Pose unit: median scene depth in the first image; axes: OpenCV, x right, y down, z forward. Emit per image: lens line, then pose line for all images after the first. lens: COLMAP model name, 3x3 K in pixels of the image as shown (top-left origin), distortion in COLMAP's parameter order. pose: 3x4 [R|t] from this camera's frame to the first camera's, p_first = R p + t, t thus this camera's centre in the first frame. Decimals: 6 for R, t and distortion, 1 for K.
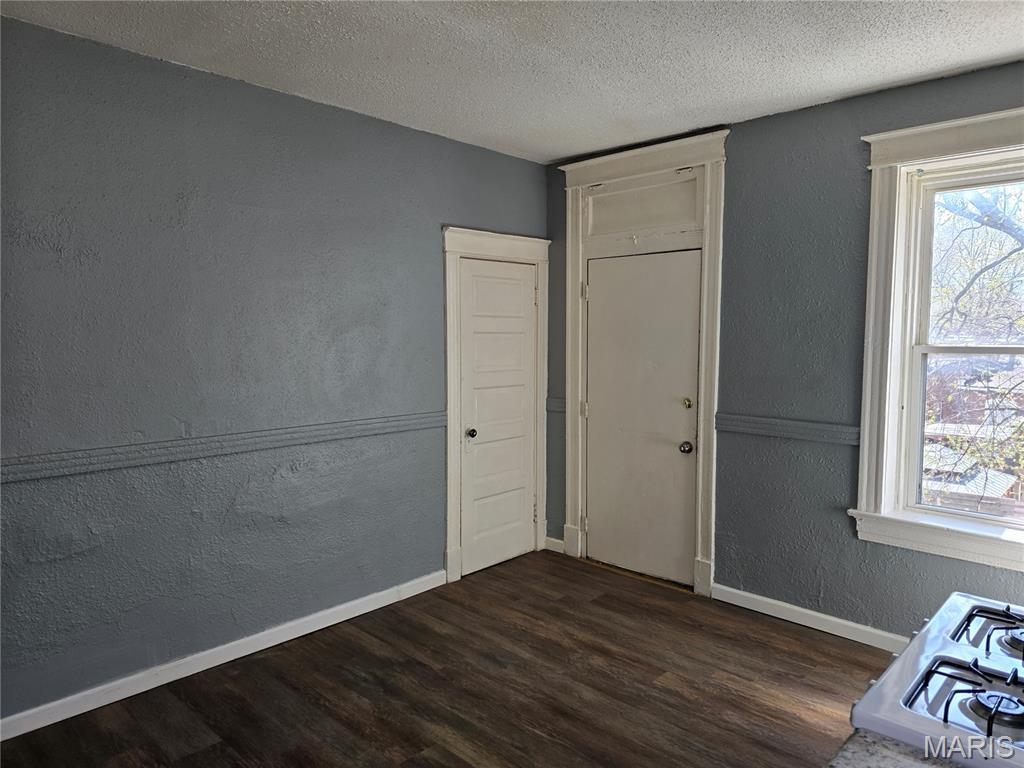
lens RADIAL K [[687.3, 0, 514.7], [0, 687.3, 381.9], [0, 0, 1]] dist [0.075124, -0.064134]
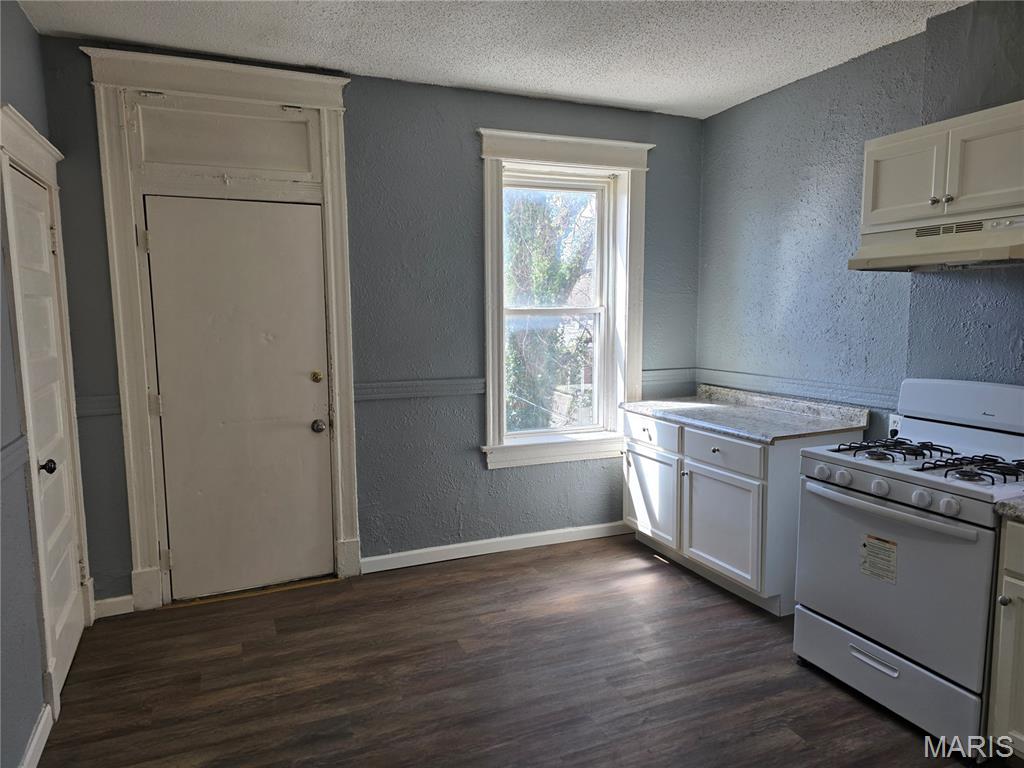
lens RADIAL K [[687.3, 0, 512.3], [0, 687.3, 389.0], [0, 0, 1]] dist [0.075124, -0.064134]
pose [[0.395959, -0.118774, 0.910554, -0.514239], [0.076064, 0.992434, 0.096378, -0.023527], [-0.915113, 0.031099, 0.401997, 0.441279]]
